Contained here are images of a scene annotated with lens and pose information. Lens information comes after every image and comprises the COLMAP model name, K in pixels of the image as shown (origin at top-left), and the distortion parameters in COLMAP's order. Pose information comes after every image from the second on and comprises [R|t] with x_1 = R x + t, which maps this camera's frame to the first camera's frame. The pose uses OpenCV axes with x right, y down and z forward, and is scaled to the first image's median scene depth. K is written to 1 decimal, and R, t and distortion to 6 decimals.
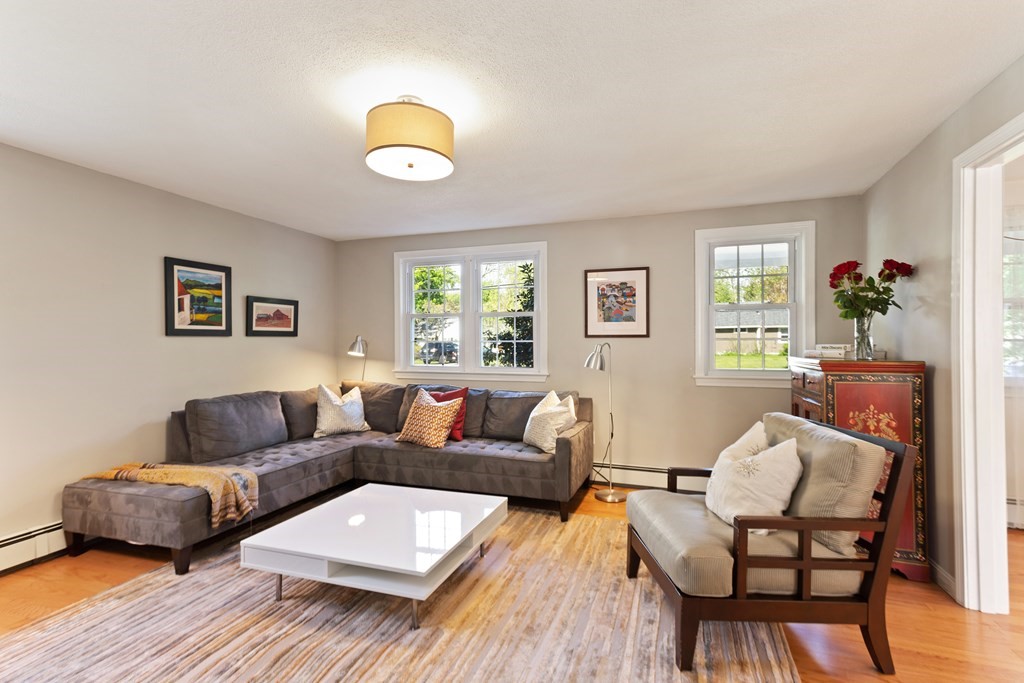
lens RADIAL K [[481.9, 0, 515.4], [0, 481.9, 340.3], [0, 0, 1]] dist [0.000951, 0.000120]
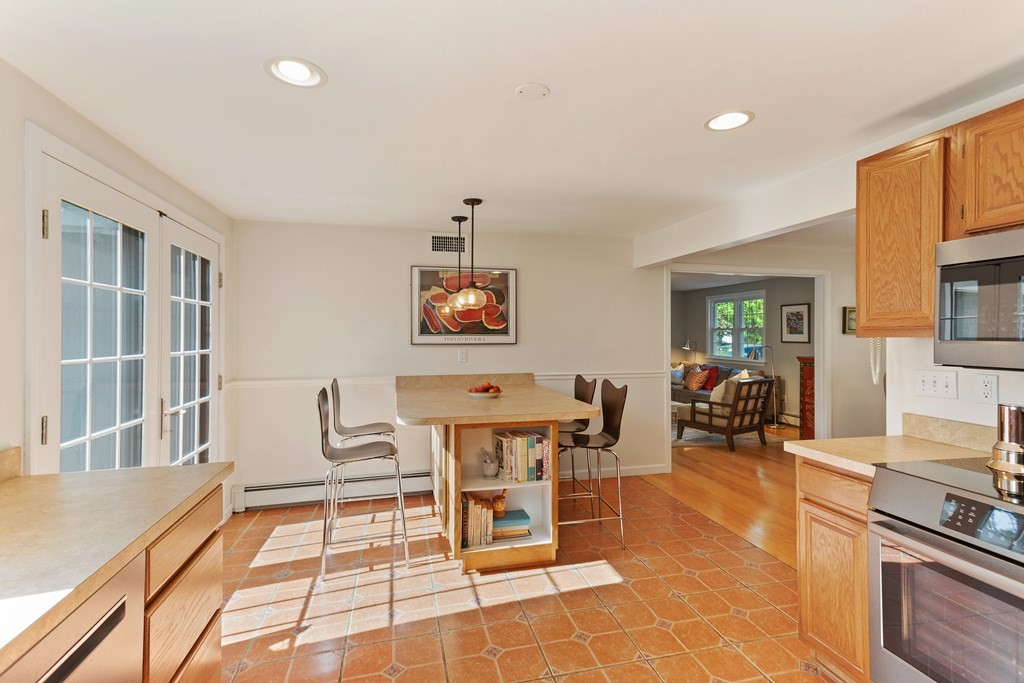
lens RADIAL K [[481.9, 0, 518.4], [0, 481.9, 334.8], [0, 0, 1]] dist [0.000951, 0.000120]
pose [[0.546215, 0.004065, -0.837635, 1.191898], [-0.002672, 0.999992, 0.003110, -0.040499], [0.837641, 0.000540, 0.546221, -0.855244]]
